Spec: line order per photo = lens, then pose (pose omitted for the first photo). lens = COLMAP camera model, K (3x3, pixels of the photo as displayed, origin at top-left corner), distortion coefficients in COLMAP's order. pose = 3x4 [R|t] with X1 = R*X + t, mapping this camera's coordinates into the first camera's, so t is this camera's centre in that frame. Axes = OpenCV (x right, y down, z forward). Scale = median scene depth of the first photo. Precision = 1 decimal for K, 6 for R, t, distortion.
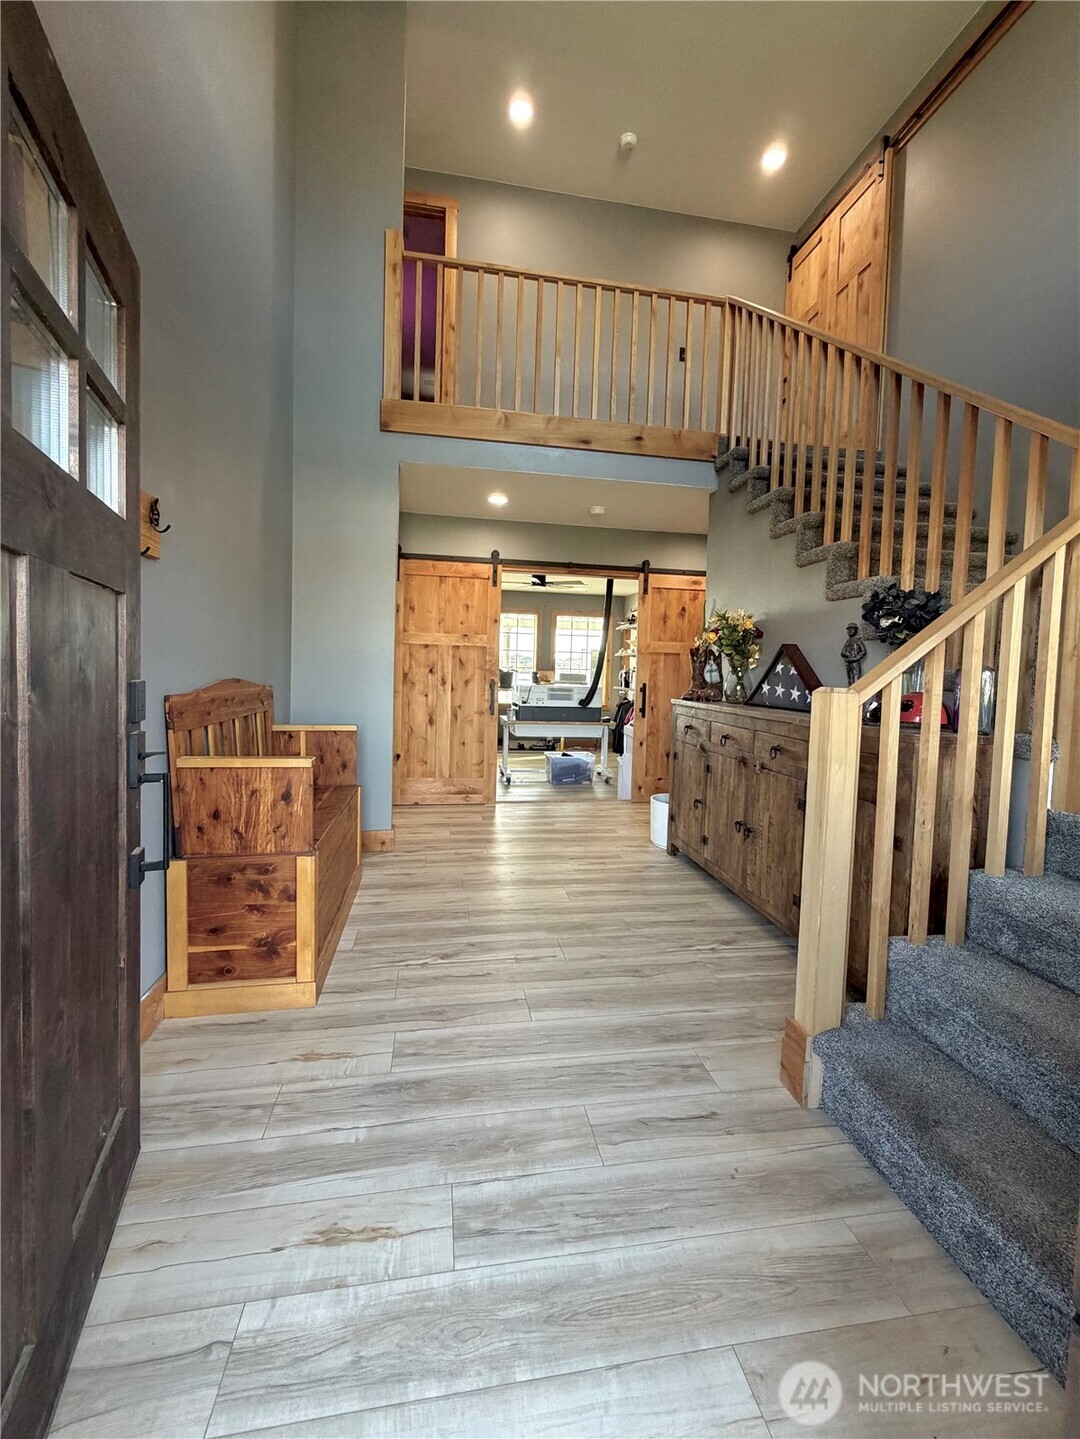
lens RADIAL K [[577.2, 0, 540.0], [0, 577.2, 719.5], [0, 0, 1]] dist [-0.001735, 0.000164]
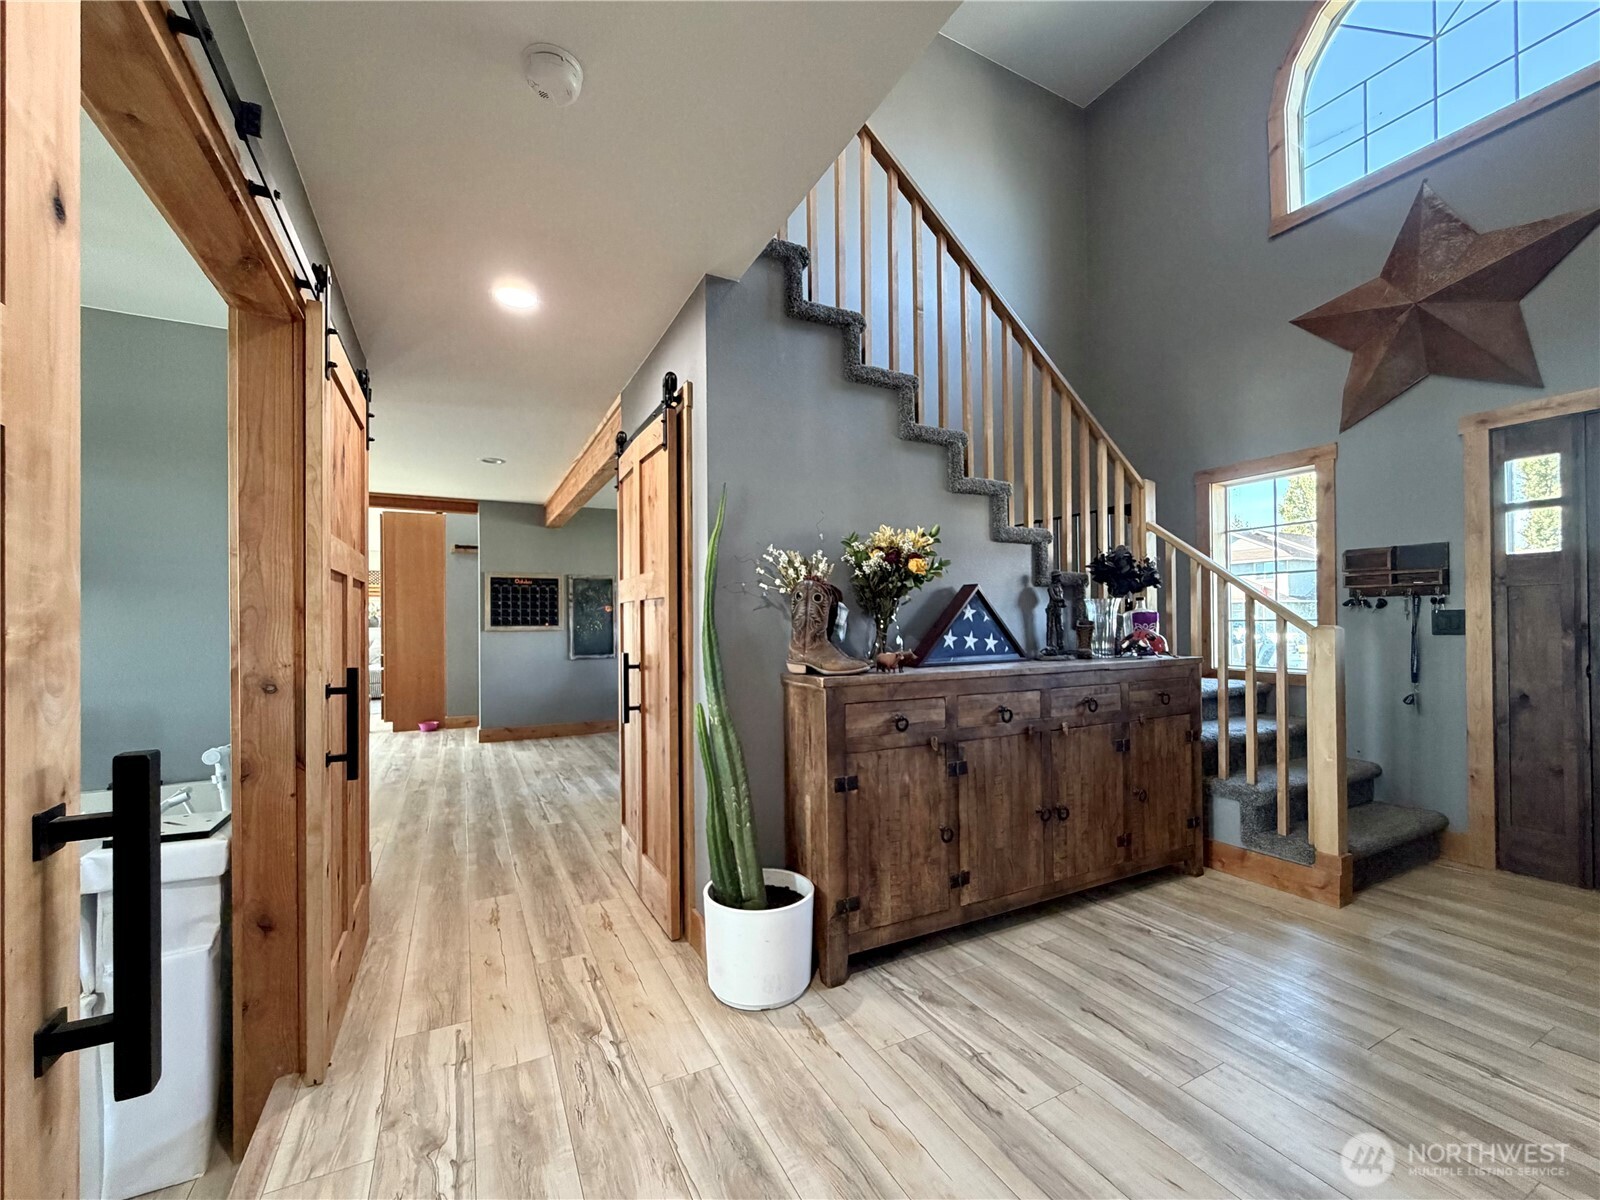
lens RADIAL K [[641.7, 0, 796.8], [0, 641.7, 602.3], [0, 0, 1]] dist [-0.001735, 0.000164]
pose [[-0.299526, 0.001053, 0.954088, -0.361540], [0.076034, 0.996845, 0.022770, -0.137008], [-0.951054, 0.079363, -0.298661, 1.415729]]
